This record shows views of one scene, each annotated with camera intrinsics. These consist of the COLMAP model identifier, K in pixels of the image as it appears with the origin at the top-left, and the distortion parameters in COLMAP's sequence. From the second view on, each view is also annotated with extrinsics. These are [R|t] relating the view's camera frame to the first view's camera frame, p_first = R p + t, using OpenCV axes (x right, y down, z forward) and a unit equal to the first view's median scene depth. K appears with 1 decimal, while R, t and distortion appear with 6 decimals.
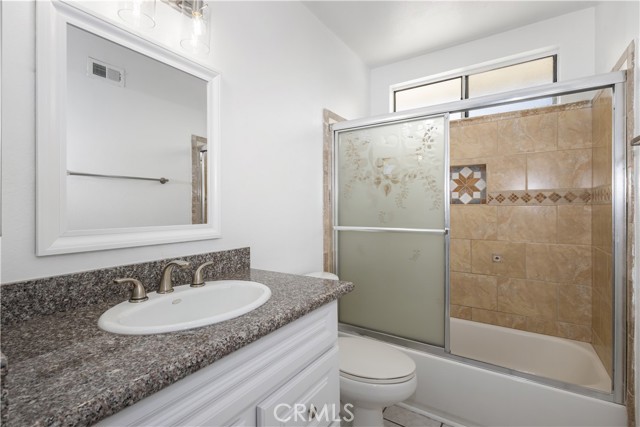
lens RADIAL K [[296.1, 0, 318.4], [0, 296.1, 206.1], [0, 0, 1]] dist [0.019025, -0.001289]
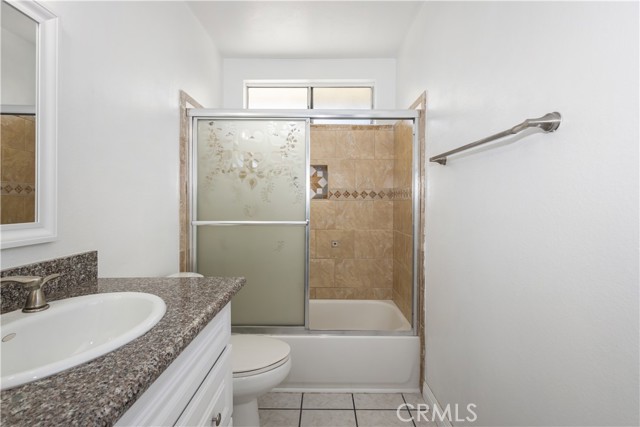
lens RADIAL K [[296.1, 0, 320.6], [0, 296.1, 199.2], [0, 0, 1]] dist [0.019025, -0.001289]
pose [[0.845598, 0.011214, 0.533703, -0.110630], [-0.009906, 0.999937, -0.005316, 0.000868], [-0.533728, -0.000792, 0.845656, 0.016414]]
